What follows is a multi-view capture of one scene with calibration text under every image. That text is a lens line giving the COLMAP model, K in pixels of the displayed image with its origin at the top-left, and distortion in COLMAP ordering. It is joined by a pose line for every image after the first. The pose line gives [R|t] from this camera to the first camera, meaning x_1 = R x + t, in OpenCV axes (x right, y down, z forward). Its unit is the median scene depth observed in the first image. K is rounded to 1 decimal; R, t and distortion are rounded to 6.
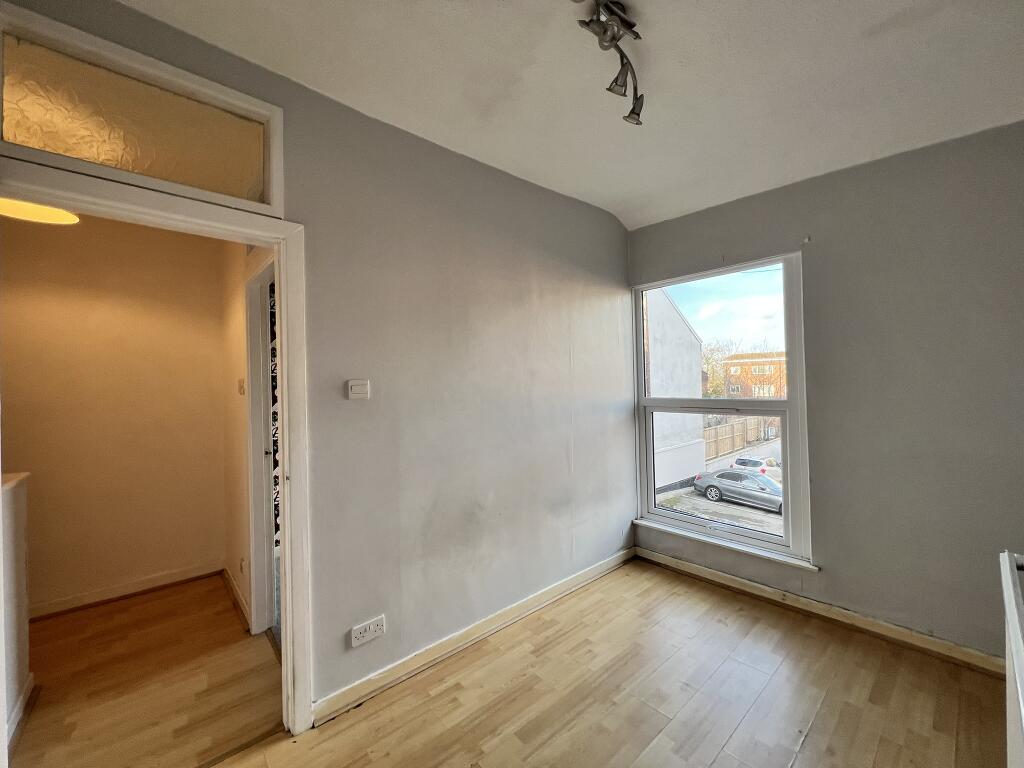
lens RADIAL K [[407.4, 0, 513.8], [0, 407.4, 384.8], [0, 0, 1]] dist [-0.000285, -0.000061]
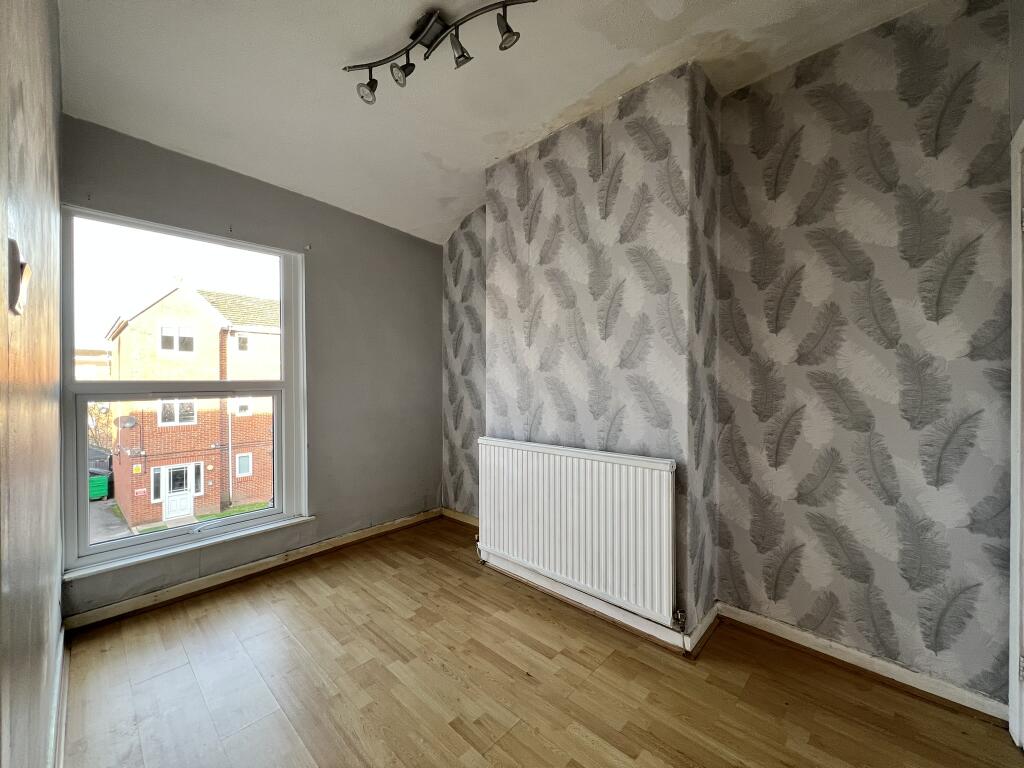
lens RADIAL K [[407.8, 0, 510.7], [0, 407.8, 383.8], [0, 0, 1]] dist [-0.002096, -0.000326]
pose [[-0.092478, 0.010533, 0.995659, -0.515053], [0.005460, 0.999934, -0.010071, 0.062392], [-0.995700, 0.004505, -0.092529, 0.497925]]
